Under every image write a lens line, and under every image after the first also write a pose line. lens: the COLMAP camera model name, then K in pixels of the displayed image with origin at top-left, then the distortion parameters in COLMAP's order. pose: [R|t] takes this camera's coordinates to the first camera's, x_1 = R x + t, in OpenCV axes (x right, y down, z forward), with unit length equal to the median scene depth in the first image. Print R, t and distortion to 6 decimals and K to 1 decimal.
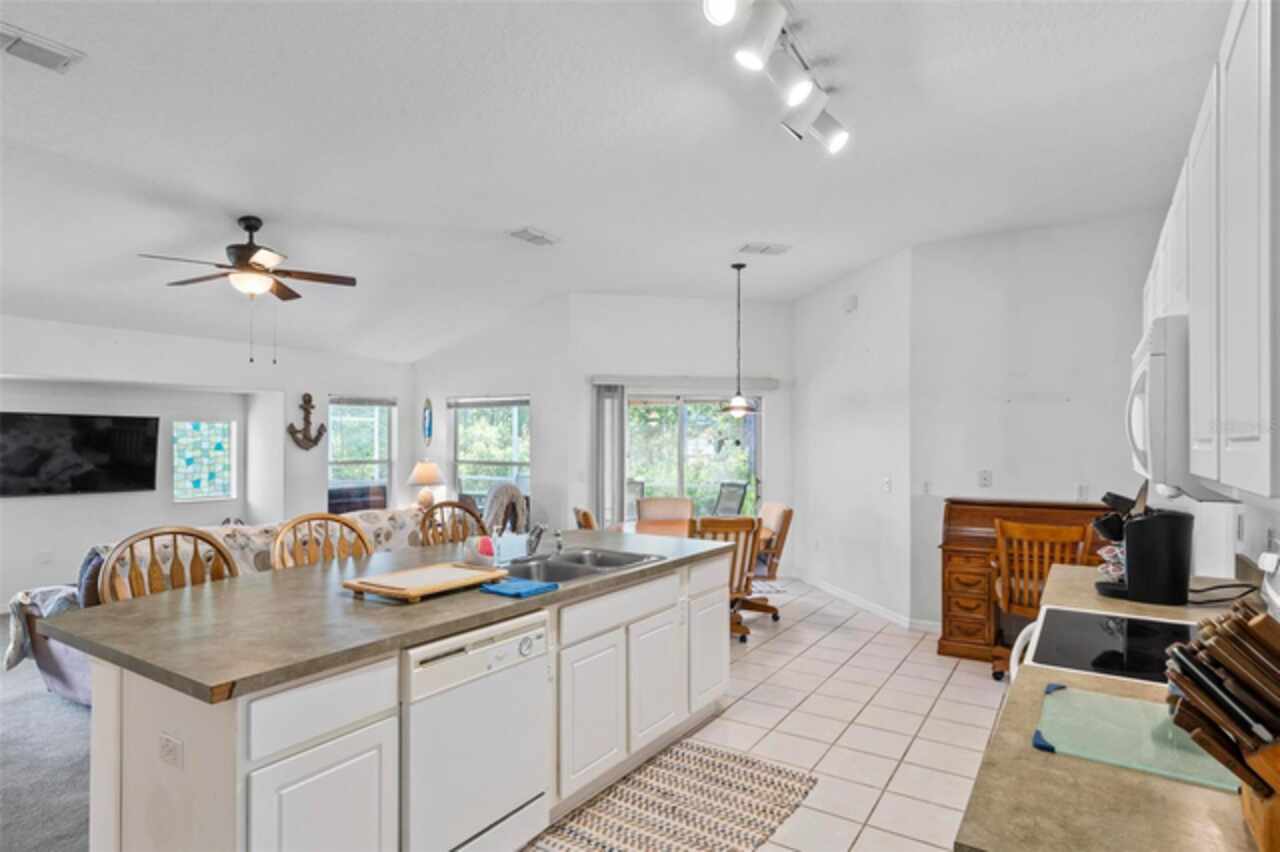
lens RADIAL K [[691.6, 0, 631.8], [0, 691.6, 436.4], [0, 0, 1]] dist [0.004053, 0.000403]
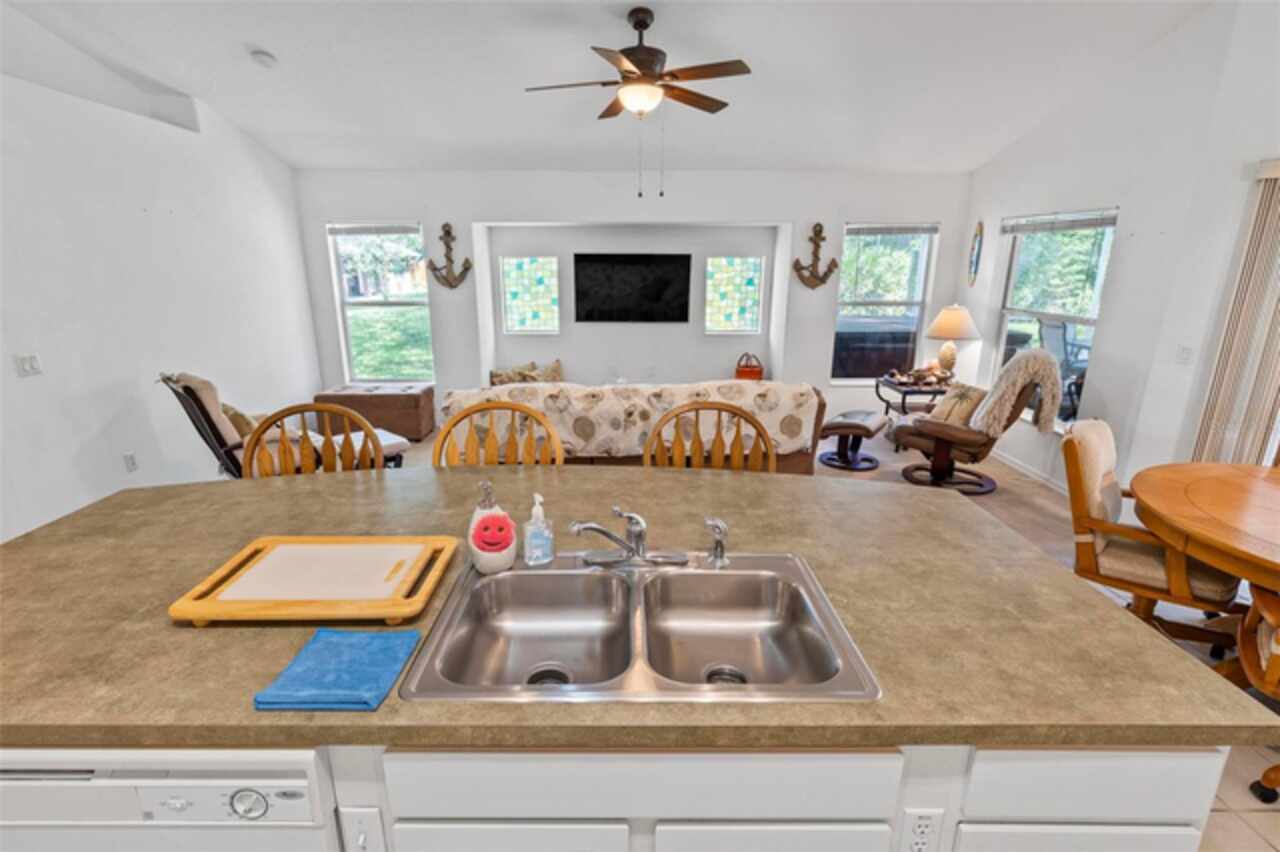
lens RADIAL K [[620.6, 0, 627.0], [0, 620.6, 434.7], [0, 0, 1]] dist [-0.003965, -0.000349]
pose [[0.553685, 0.224456, -0.801906, 0.093468], [0.006774, 0.961742, 0.273872, -0.020939], [0.832699, -0.157071, 0.530982, 0.336945]]
